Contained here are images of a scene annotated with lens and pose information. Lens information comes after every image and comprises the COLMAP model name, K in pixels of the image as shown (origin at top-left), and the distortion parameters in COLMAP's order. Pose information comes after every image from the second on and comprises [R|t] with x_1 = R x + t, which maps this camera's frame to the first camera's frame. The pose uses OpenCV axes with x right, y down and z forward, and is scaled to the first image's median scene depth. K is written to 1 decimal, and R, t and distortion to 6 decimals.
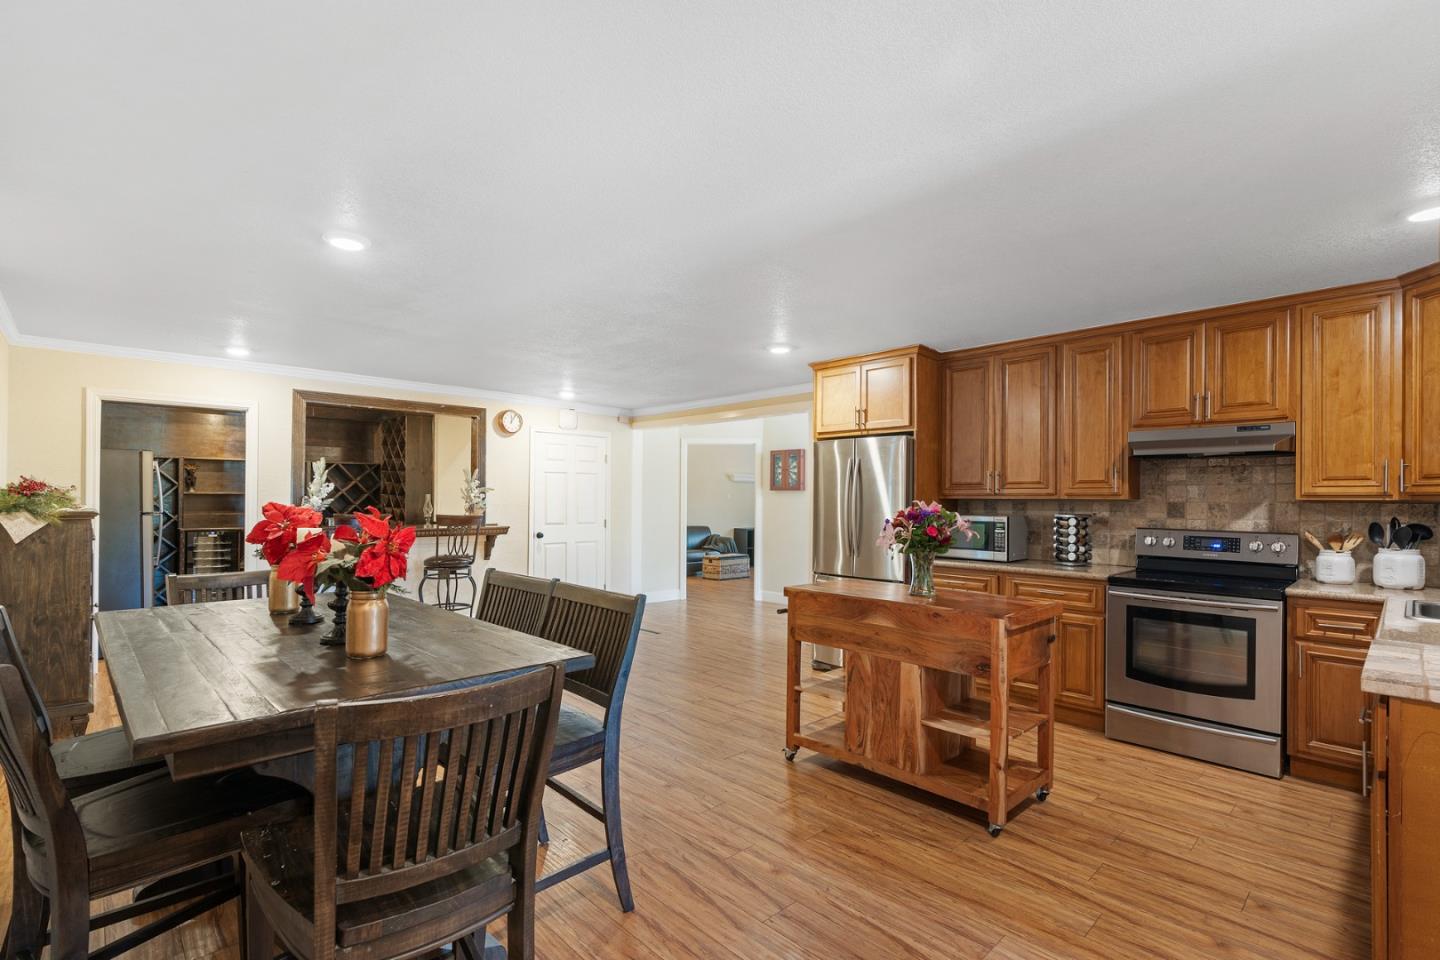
lens RADIAL K [[645.1, 0, 715.4], [0, 645.1, 486.3], [0, 0, 1]] dist [-0.014553, -0.000480]
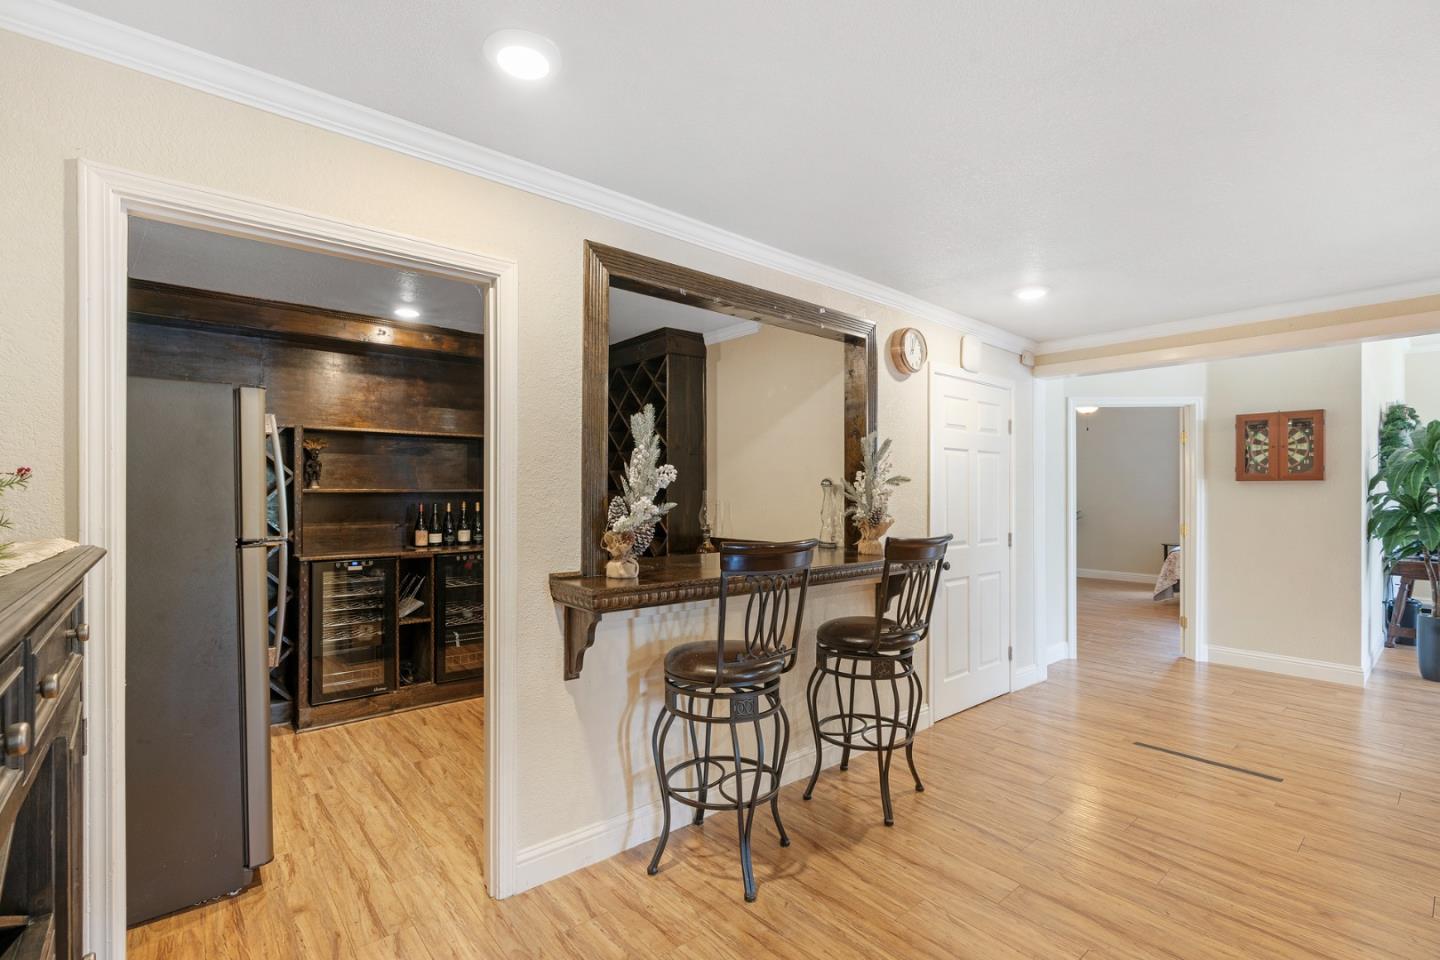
lens RADIAL K [[645.1, 0, 724.5], [0, 645.1, 483.7], [0, 0, 1]] dist [-0.014553, -0.000480]
pose [[0.997958, -0.005875, -0.063603, -0.407039], [0.006245, 0.999965, 0.005613, 0.003141], [0.063568, -0.005999, 0.997959, 0.440997]]
